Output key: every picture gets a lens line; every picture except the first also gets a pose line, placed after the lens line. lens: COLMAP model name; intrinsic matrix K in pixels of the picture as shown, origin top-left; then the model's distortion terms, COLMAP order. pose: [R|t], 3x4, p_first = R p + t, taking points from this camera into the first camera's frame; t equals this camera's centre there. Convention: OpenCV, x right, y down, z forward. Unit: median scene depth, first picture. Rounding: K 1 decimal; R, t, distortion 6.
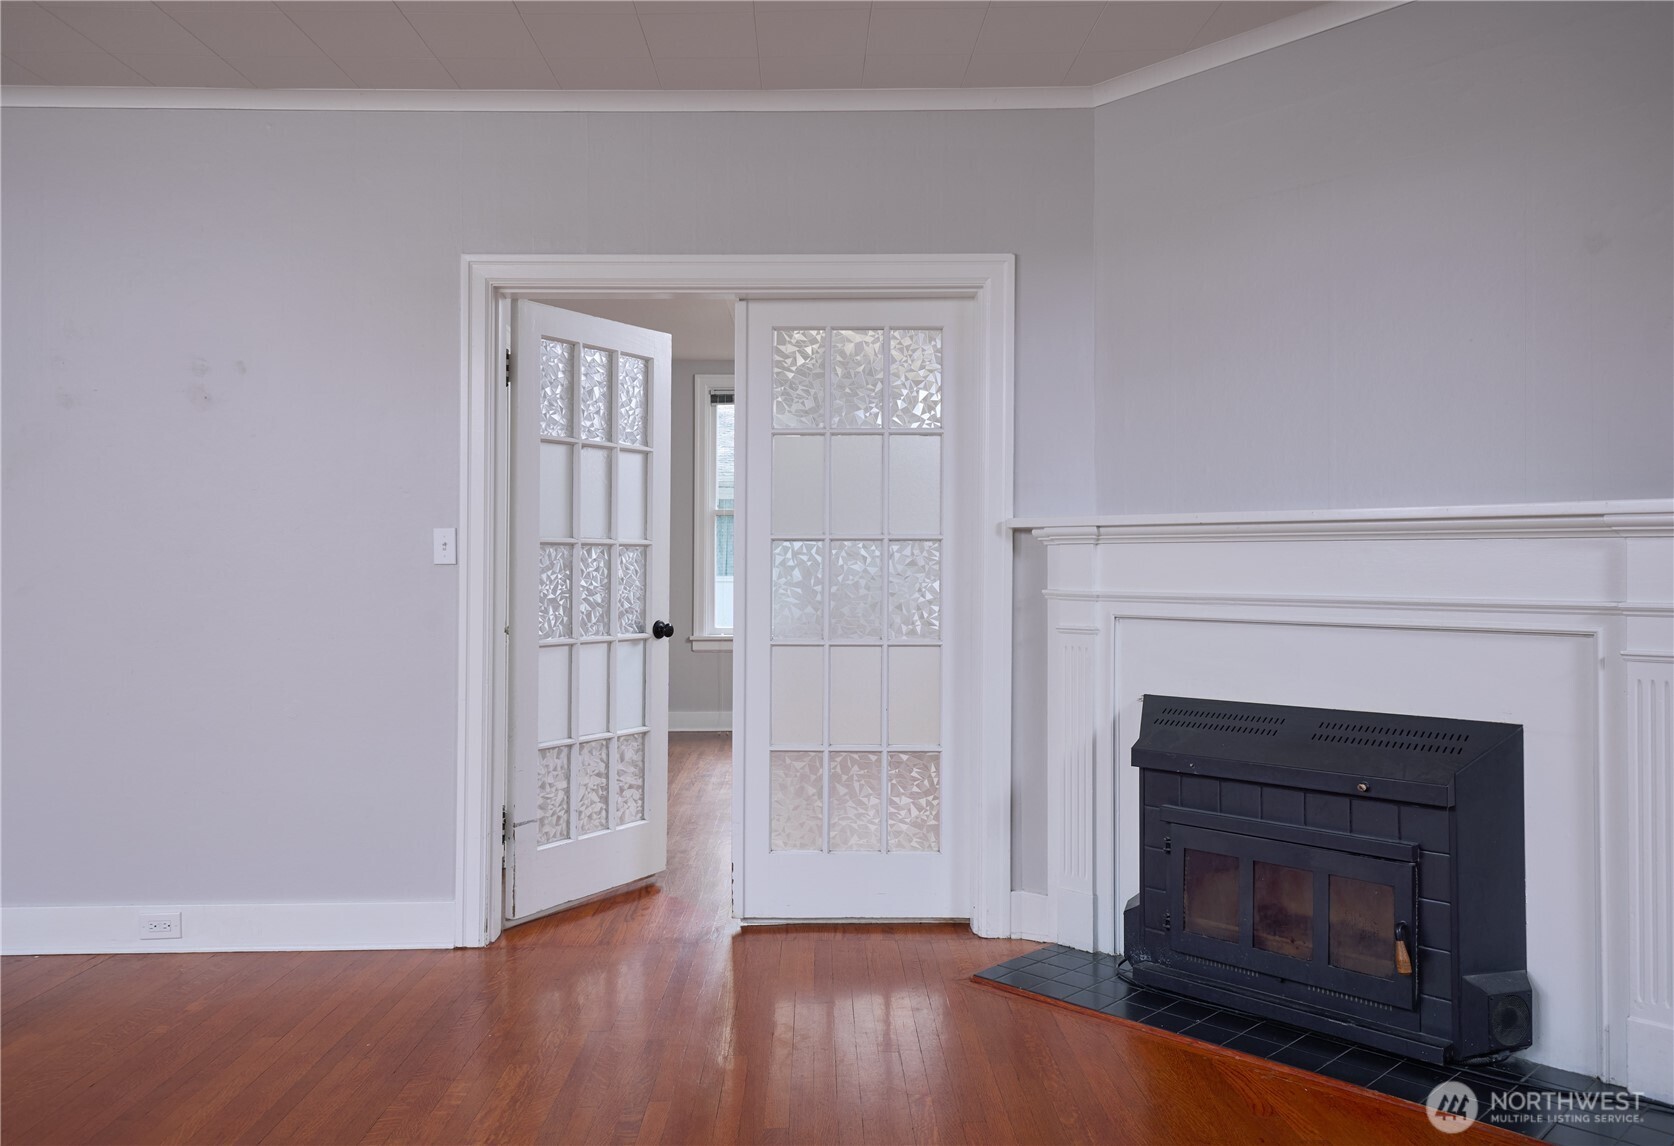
lens RADIAL K [[1218.1, 0, 837.0], [0, 1218.1, 573.0], [0, 0, 1]] dist [0.028365, -0.001086]
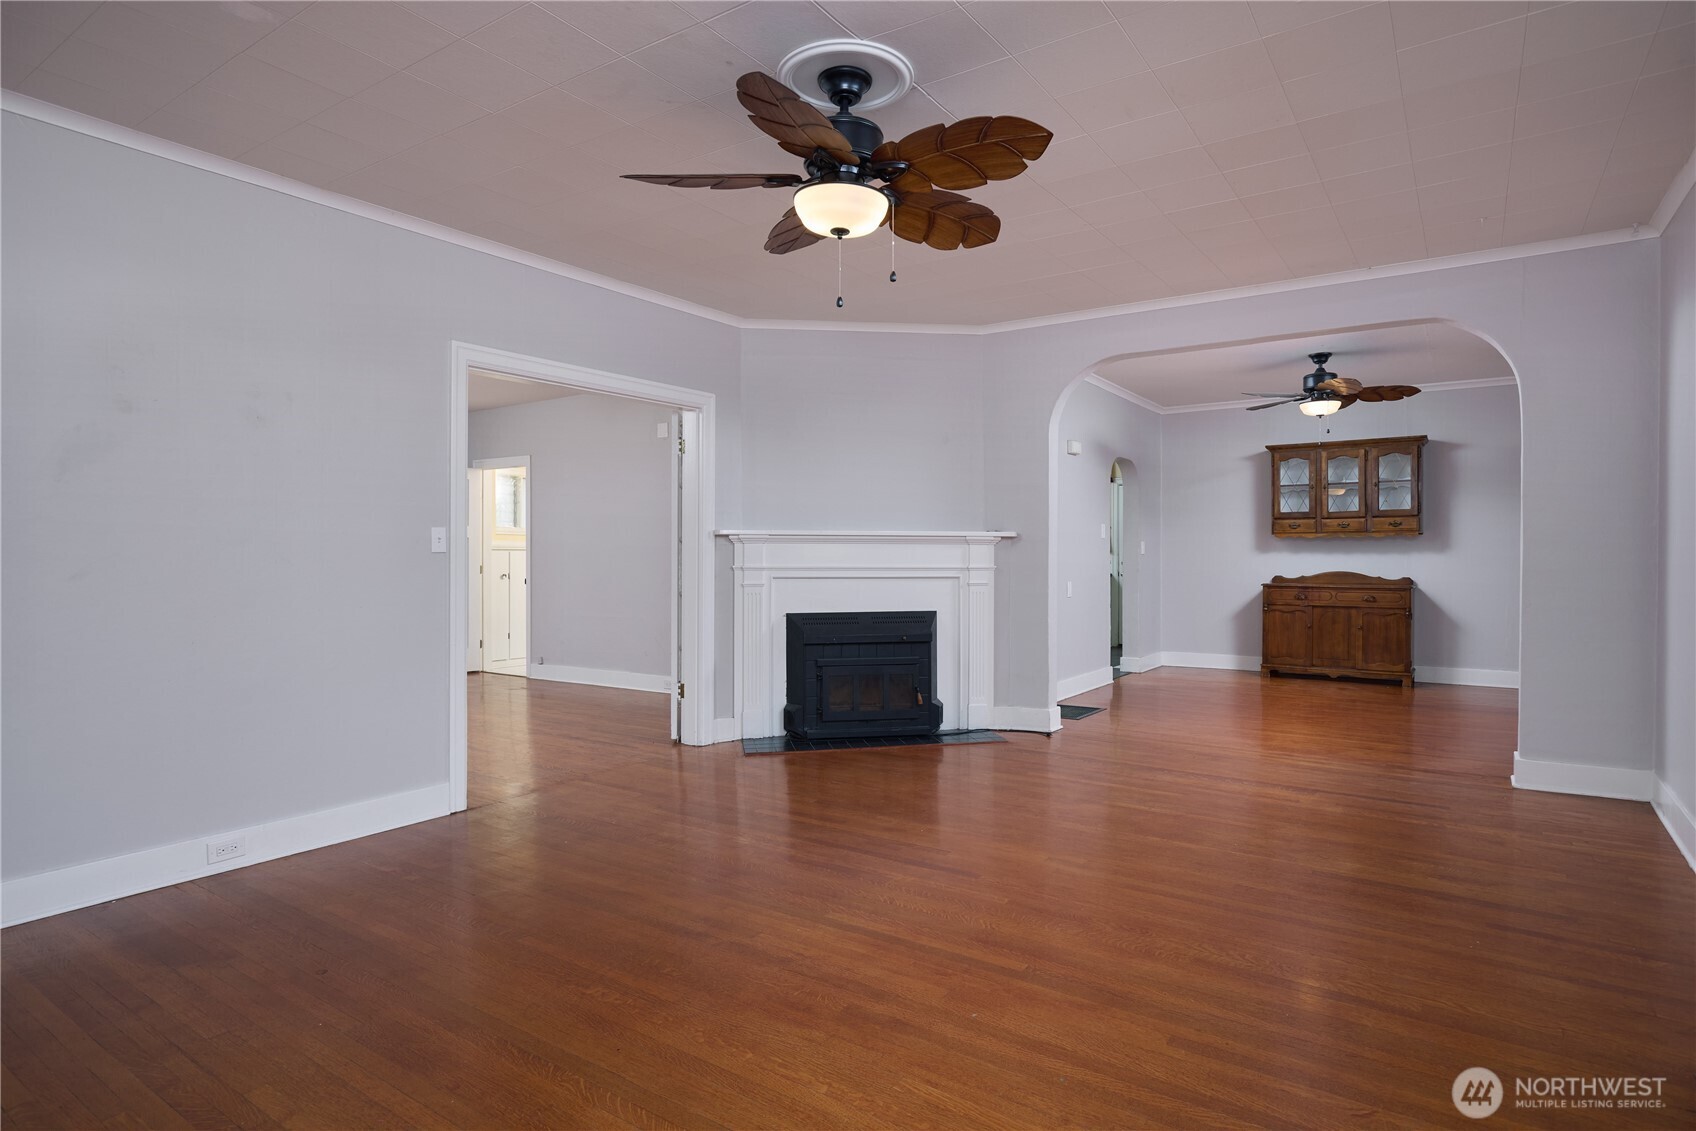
lens RADIAL K [[945.1, 0, 848.0], [0, 945.1, 565.5], [0, 0, 1]] dist [-0.000968, -0.000079]
pose [[0.568181, -0.010264, 0.822839, -1.035261], [0.003259, 0.999942, 0.010223, -0.001309], [-0.822897, -0.003127, 0.568182, -0.035579]]
